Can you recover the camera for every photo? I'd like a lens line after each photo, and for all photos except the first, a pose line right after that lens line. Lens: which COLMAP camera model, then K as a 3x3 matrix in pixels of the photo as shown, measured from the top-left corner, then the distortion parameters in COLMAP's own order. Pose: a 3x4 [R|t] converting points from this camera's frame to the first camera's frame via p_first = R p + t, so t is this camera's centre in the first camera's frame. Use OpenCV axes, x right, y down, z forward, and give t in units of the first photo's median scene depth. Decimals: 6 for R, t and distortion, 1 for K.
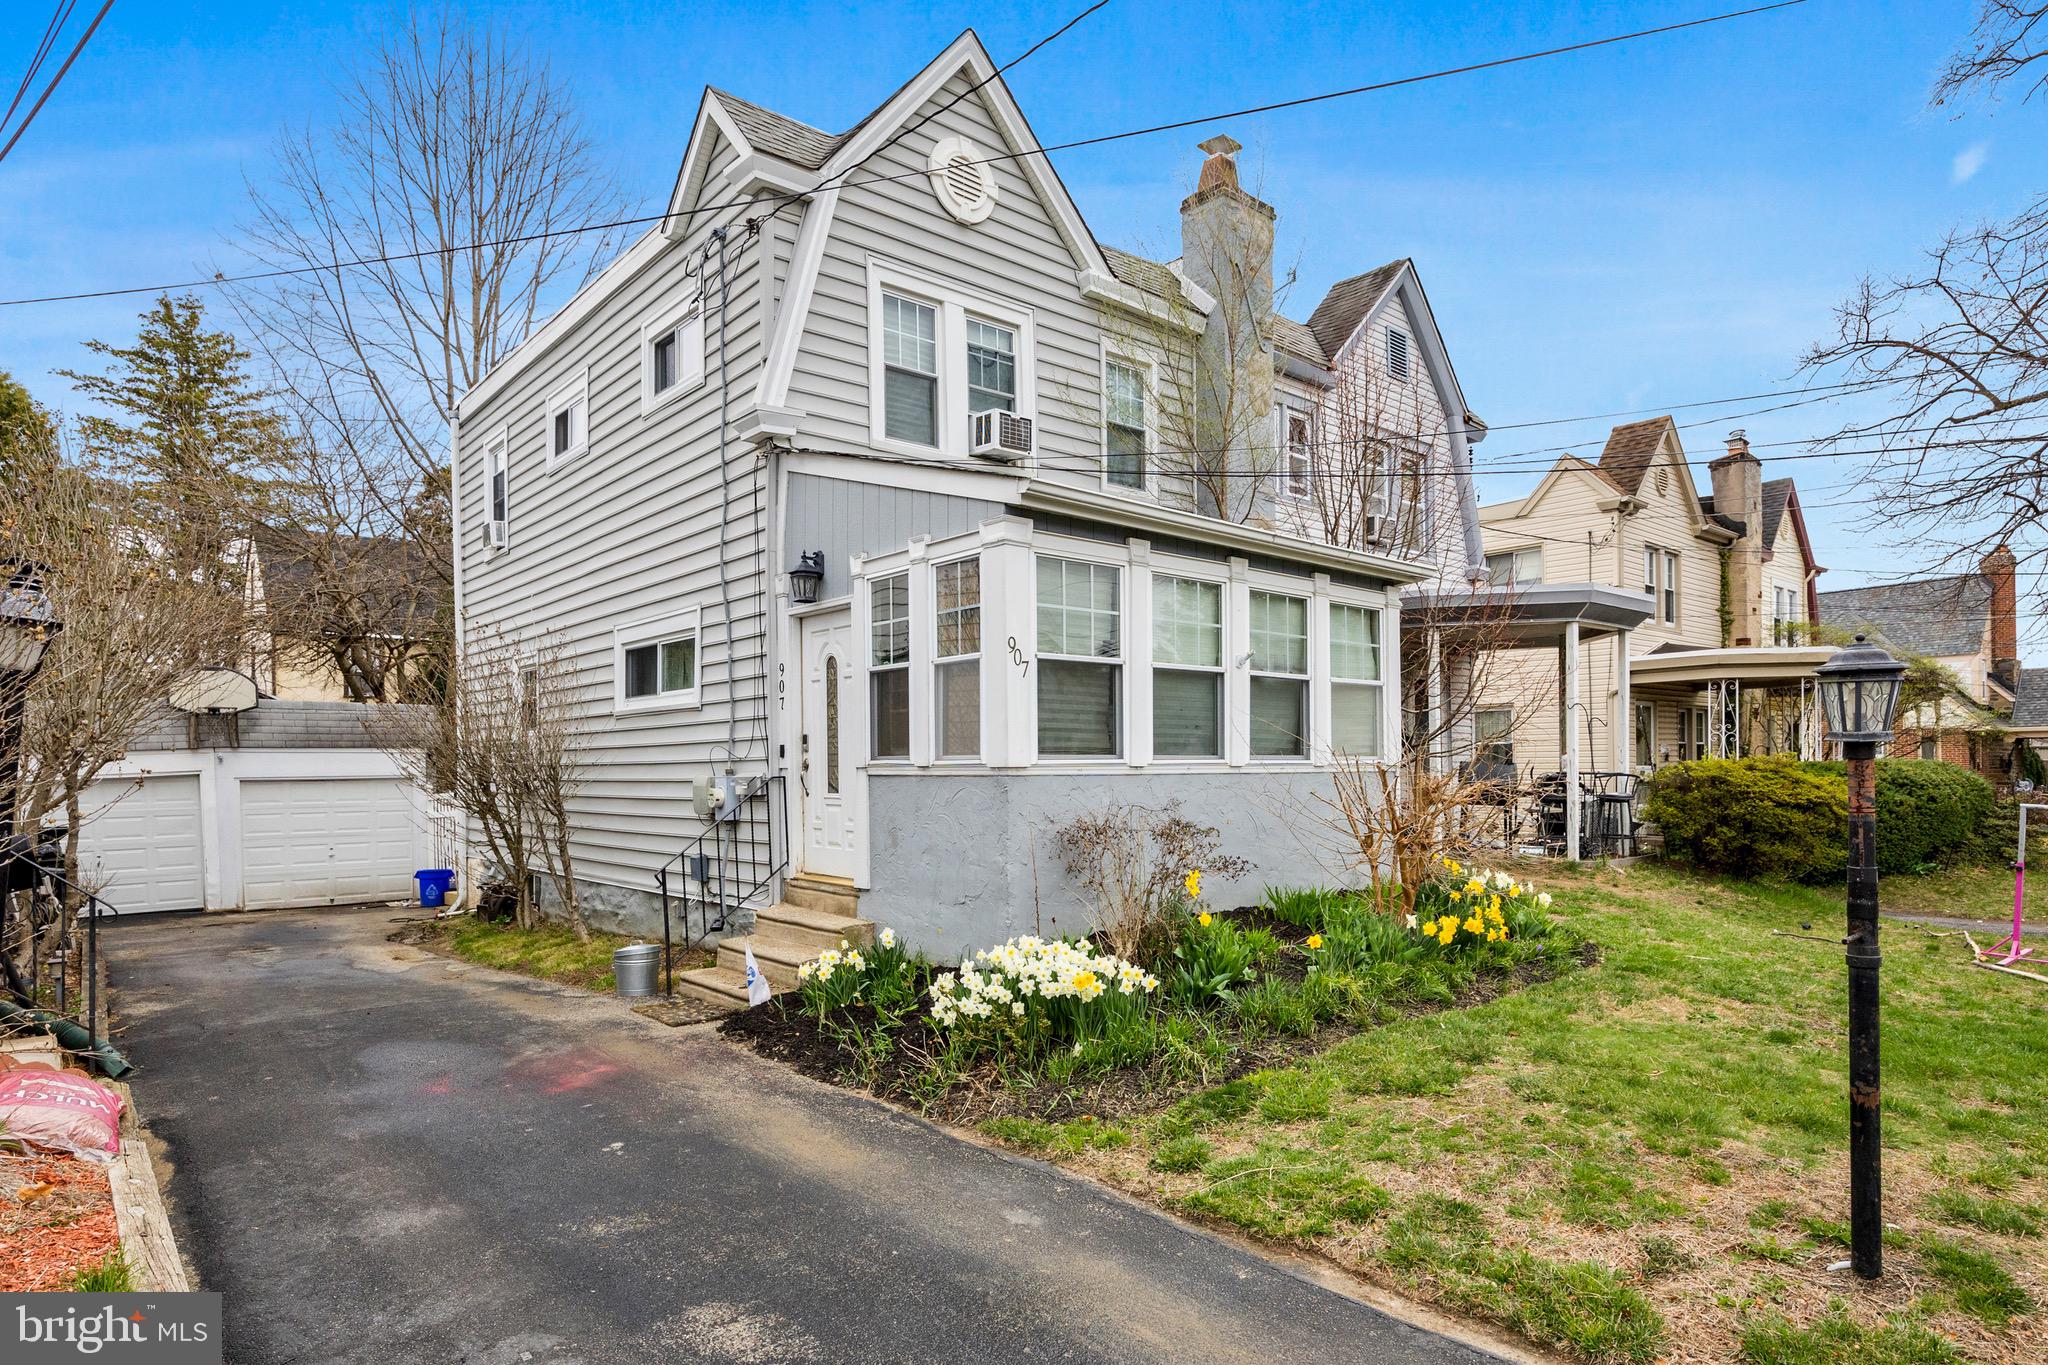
lens RADIAL K [[1158.9, 0, 1039.8], [0, 1158.9, 755.5], [0, 0, 1]] dist [-0.008890, -0.000592]
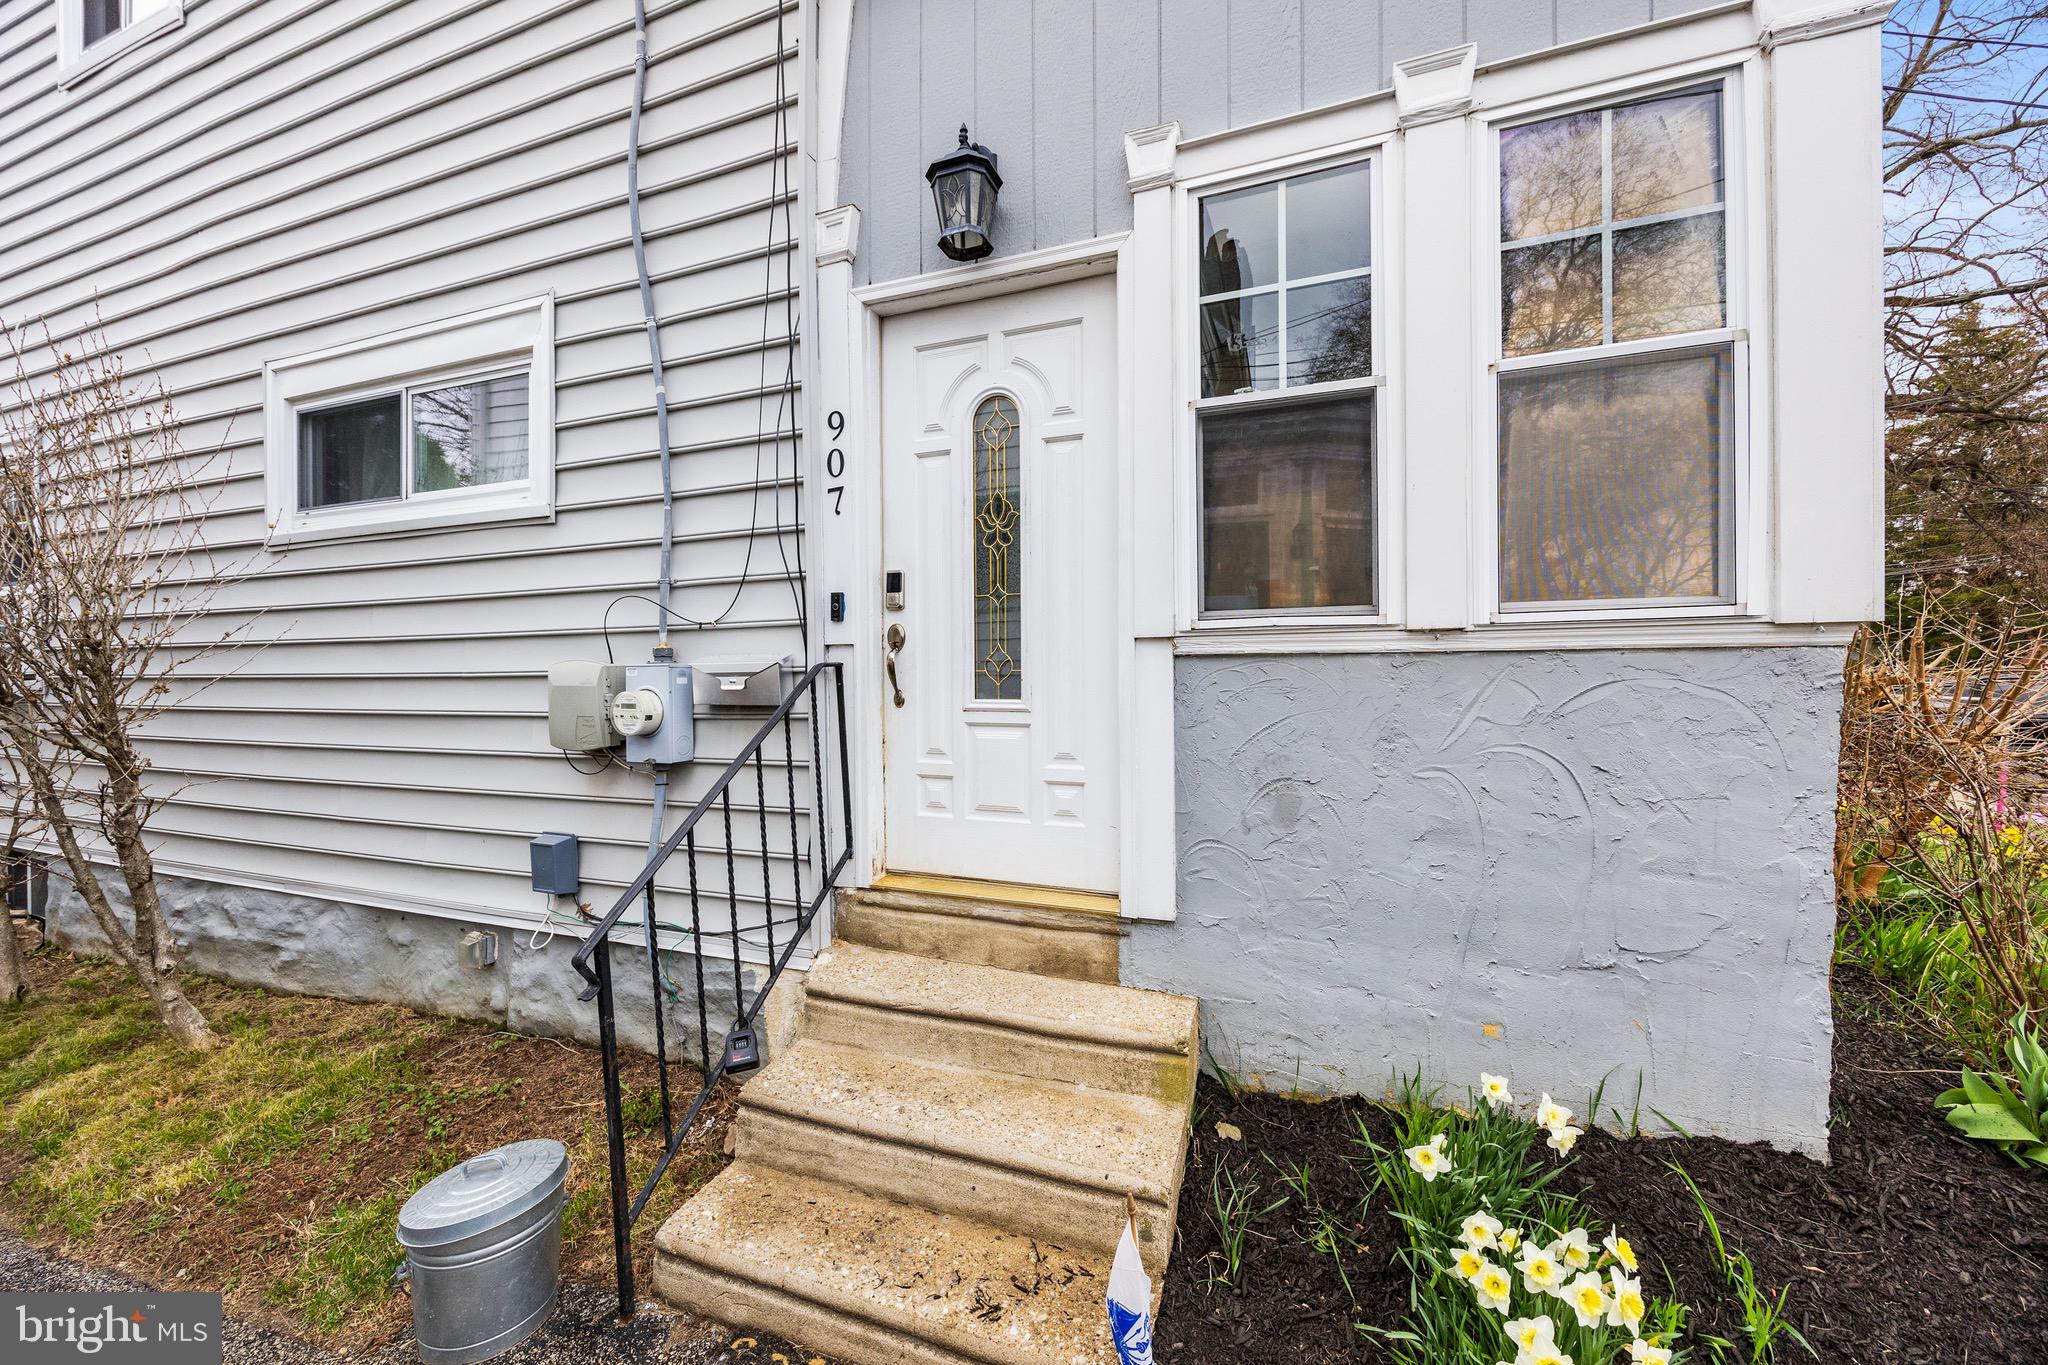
lens RADIAL K [[782.1, 0, 1026.5], [0, 782.1, 672.8], [0, 0, 1]] dist [-0.002810, -0.000102]
pose [[0.880712, -0.001052, 0.473650, -0.290940], [-0.004157, 0.999942, 0.009951, 0.017902], [-0.473633, -0.010733, 0.880657, 0.673161]]
